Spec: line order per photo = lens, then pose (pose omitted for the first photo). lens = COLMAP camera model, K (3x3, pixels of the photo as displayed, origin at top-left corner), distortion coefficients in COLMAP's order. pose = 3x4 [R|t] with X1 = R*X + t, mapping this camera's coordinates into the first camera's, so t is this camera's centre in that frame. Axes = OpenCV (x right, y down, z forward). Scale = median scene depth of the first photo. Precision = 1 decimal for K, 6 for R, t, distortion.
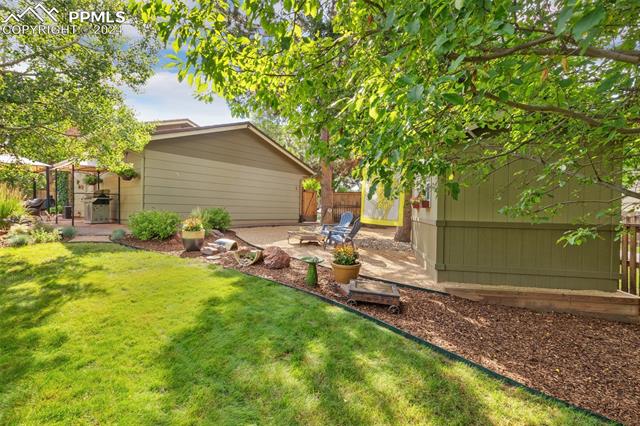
lens RADIAL K [[298.9, 0, 318.5], [0, 298.9, 212.7], [0, 0, 1]] dist [-0.000954, -0.000046]
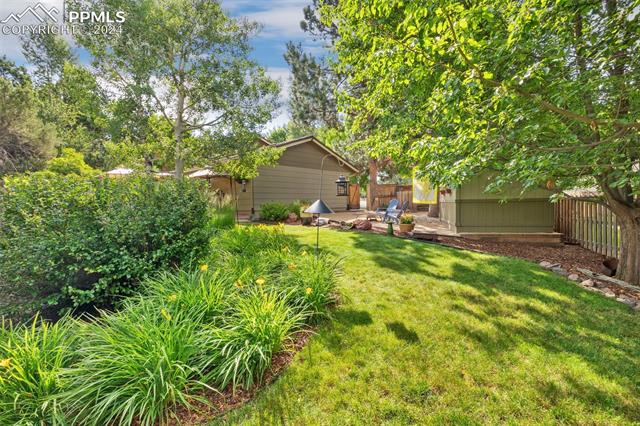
lens RADIAL K [[298.9, 0, 321.6], [0, 298.9, 212.5], [0, 0, 1]] dist [-0.000954, -0.000046]
pose [[0.998012, -0.034561, -0.052706, -0.276975], [0.035703, 0.999144, 0.020889, 0.031633], [0.051939, -0.022729, 0.998392, -0.733417]]
